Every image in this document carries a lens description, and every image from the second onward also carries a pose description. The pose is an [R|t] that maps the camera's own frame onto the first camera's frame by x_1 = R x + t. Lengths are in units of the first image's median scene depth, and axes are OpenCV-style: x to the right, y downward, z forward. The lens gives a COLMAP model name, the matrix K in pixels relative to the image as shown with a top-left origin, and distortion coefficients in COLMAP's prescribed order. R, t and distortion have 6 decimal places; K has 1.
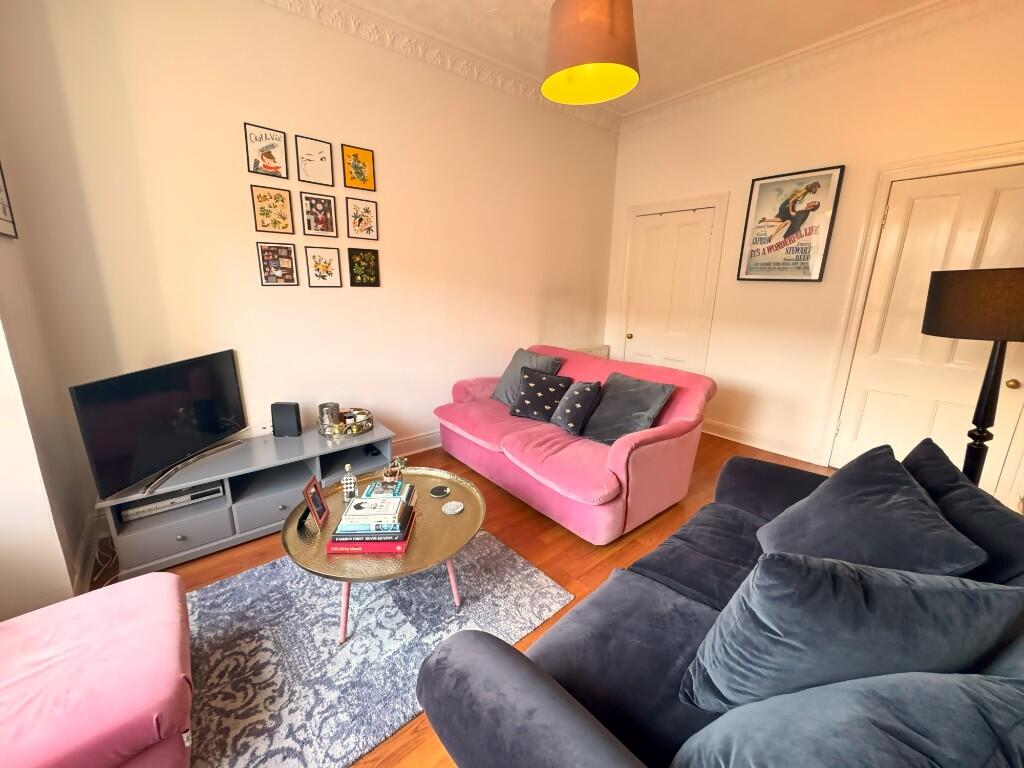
lens RADIAL K [[409.9, 0, 512.4], [0, 409.9, 385.1], [0, 0, 1]] dist [-0.000559, -0.000279]
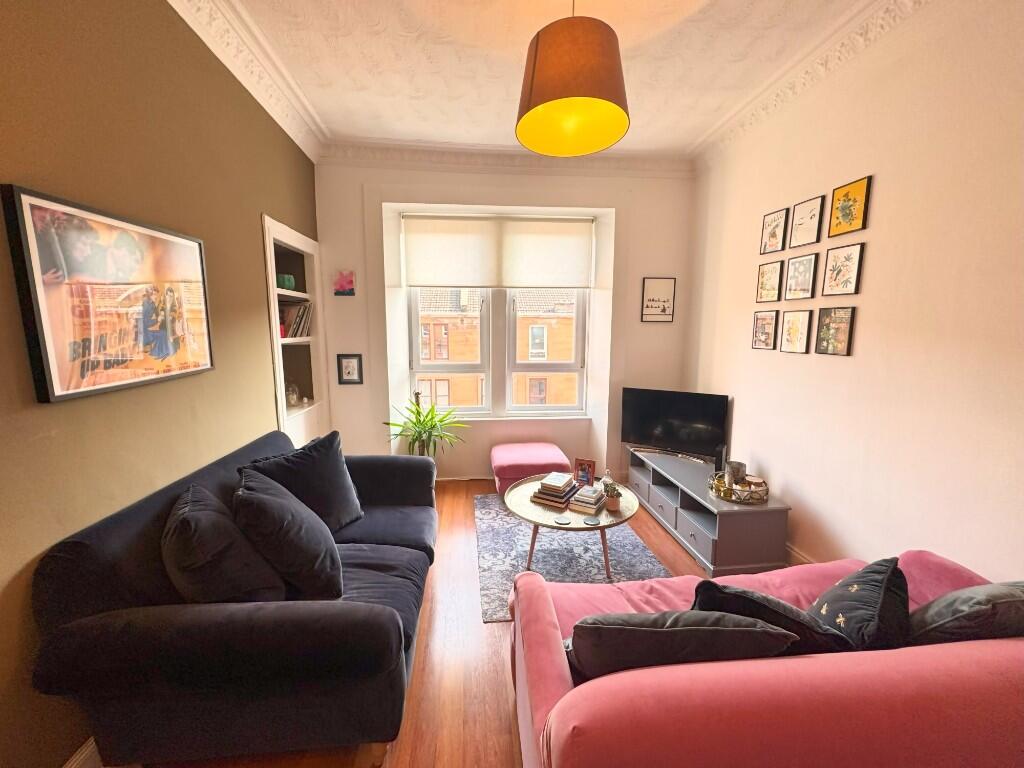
lens RADIAL K [[409.9, 0, 515.1], [0, 409.9, 385.6], [0, 0, 1]] dist [-0.000559, -0.000279]
pose [[-0.563051, 0.101628, -0.820150, 0.711026], [-0.210545, 0.942023, 0.261274, -0.298903], [0.799152, 0.319789, -0.509009, 1.068112]]
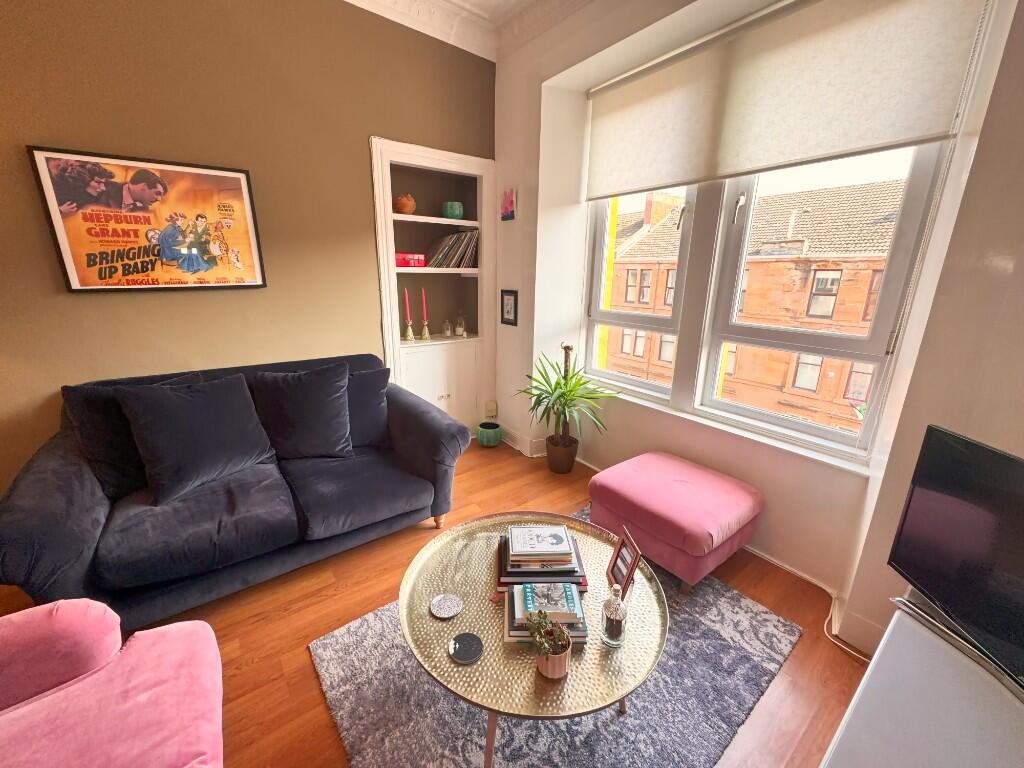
lens RADIAL K [[409.9, 0, 505.9], [0, 409.9, 384.1], [0, 0, 1]] dist [-0.000559, -0.000279]
pose [[-0.997969, -0.042055, 0.047845, -0.200062], [-0.013166, 0.871047, 0.491023, -0.272334], [-0.062325, 0.489396, -0.869832, 1.076952]]
